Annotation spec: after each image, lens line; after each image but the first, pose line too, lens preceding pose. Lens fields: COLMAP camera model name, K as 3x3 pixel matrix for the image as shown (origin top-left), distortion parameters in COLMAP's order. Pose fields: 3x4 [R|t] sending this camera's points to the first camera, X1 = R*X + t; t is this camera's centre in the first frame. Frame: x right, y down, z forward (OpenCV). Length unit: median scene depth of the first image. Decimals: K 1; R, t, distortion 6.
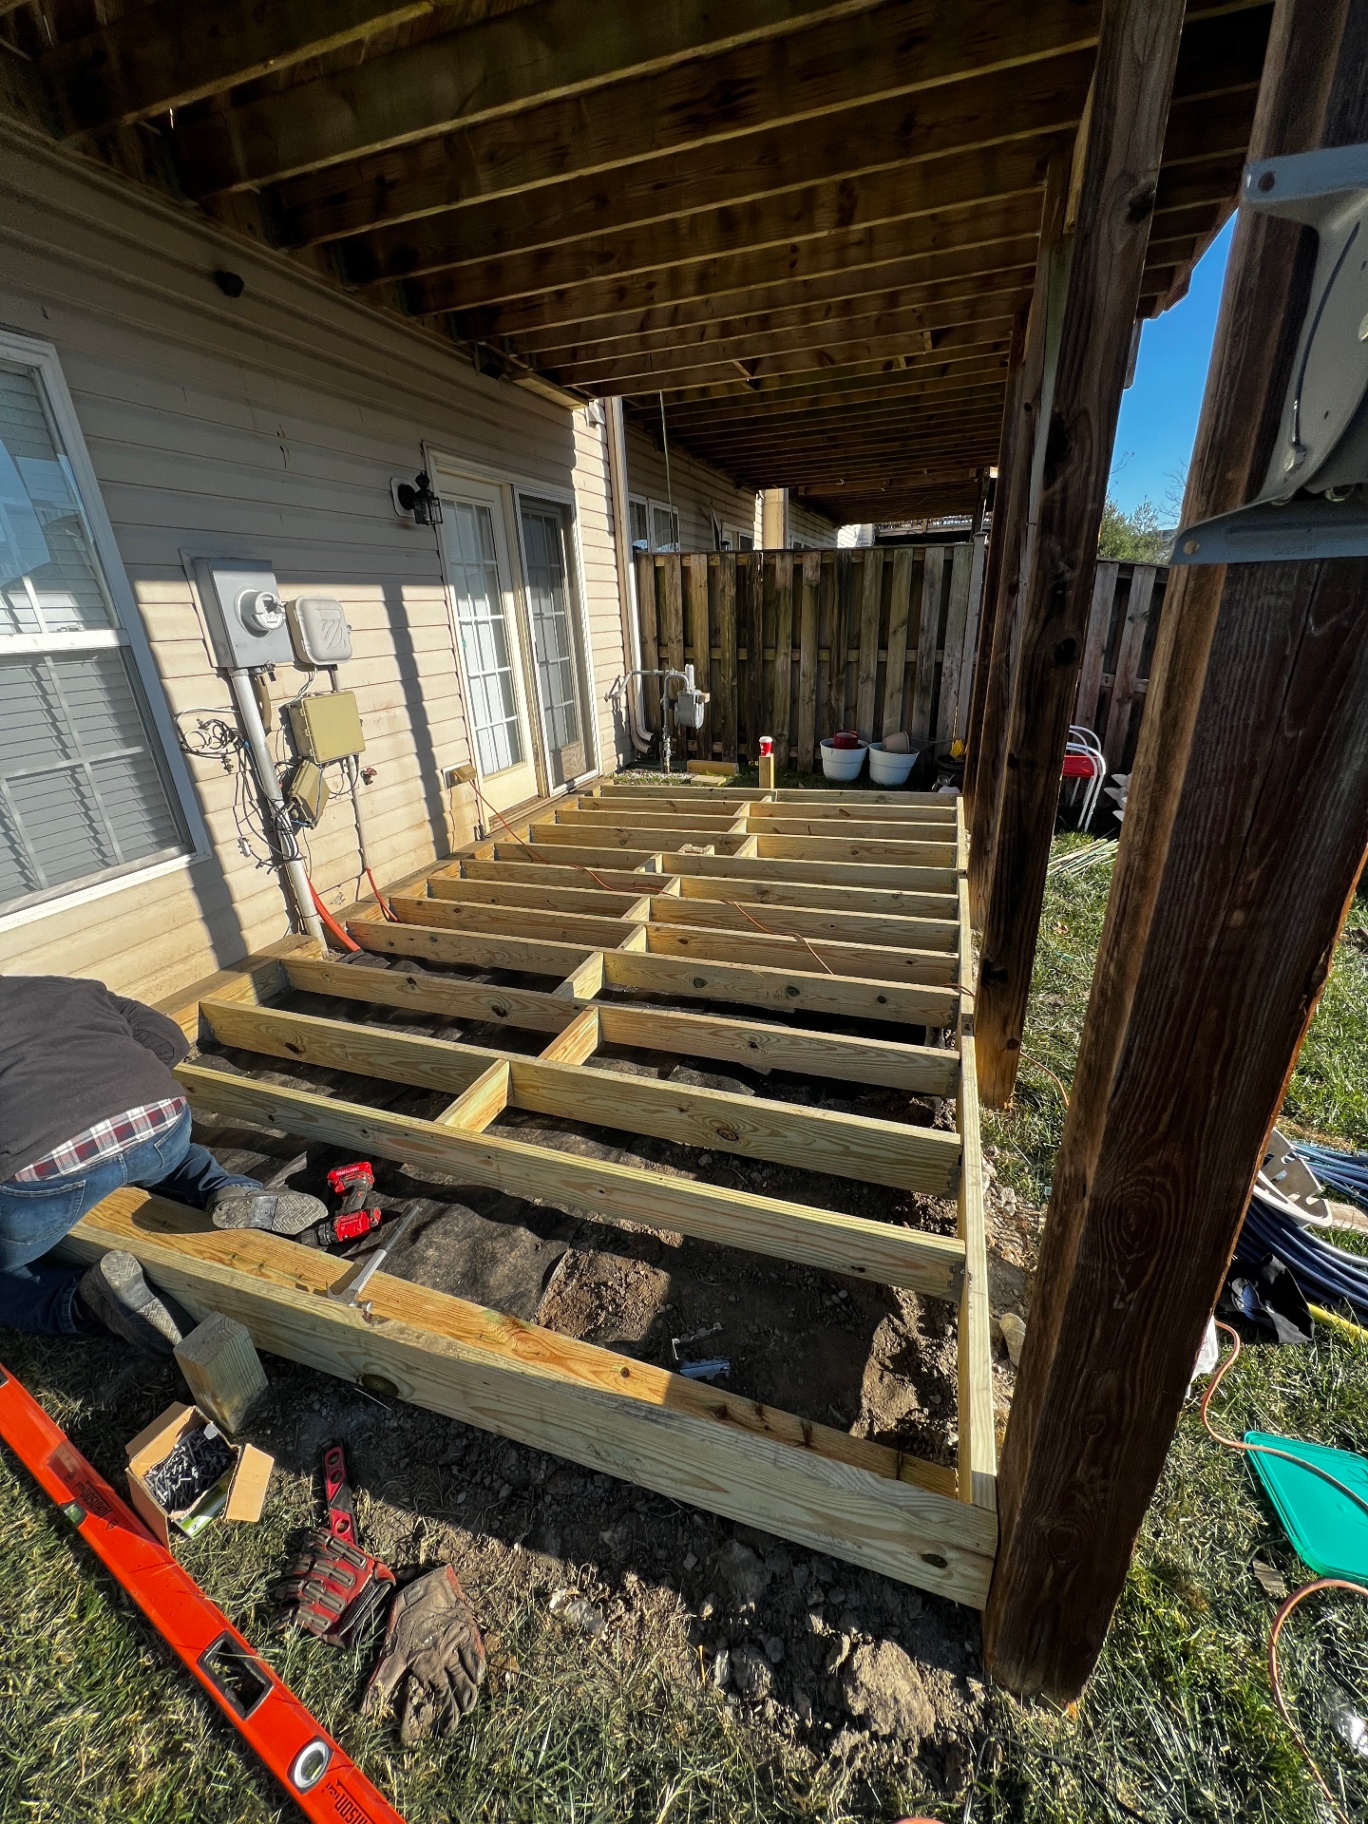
lens RADIAL K [[725.0, 0, 684.0], [0, 725.0, 912.0], [0, 0, 1]] dist [-0.001139, -0.000576]
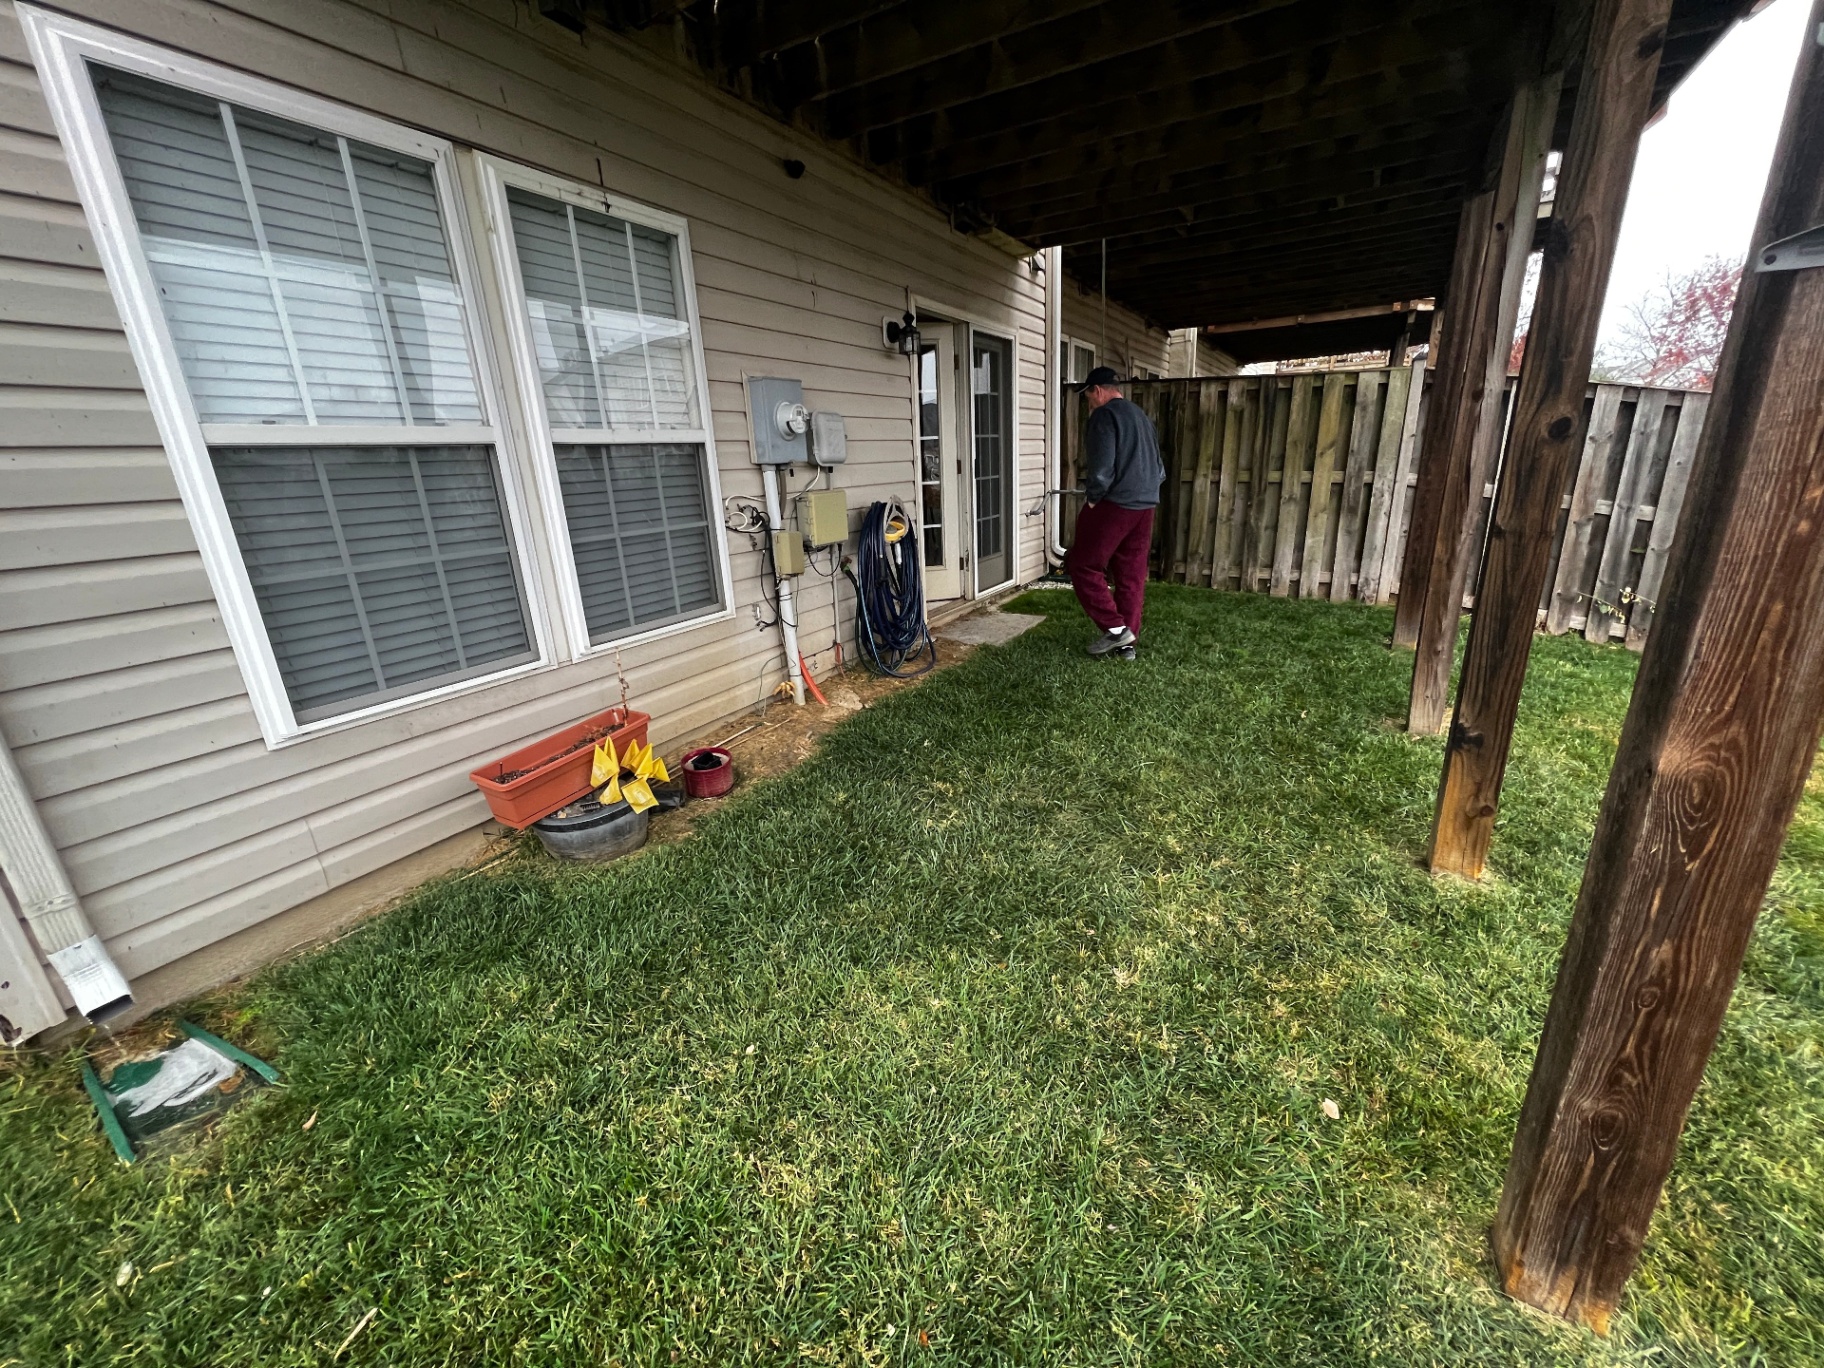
lens RADIAL K [[725.0, 0, 917.9], [0, 725.0, 688.9], [0, 0, 1]] dist [-0.001139, -0.000576]
pose [[0.982216, 0.058755, -0.178324, -0.099896], [-0.072827, 0.994639, -0.073419, 0.086766], [0.173054, 0.085100, 0.981229, -0.097754]]
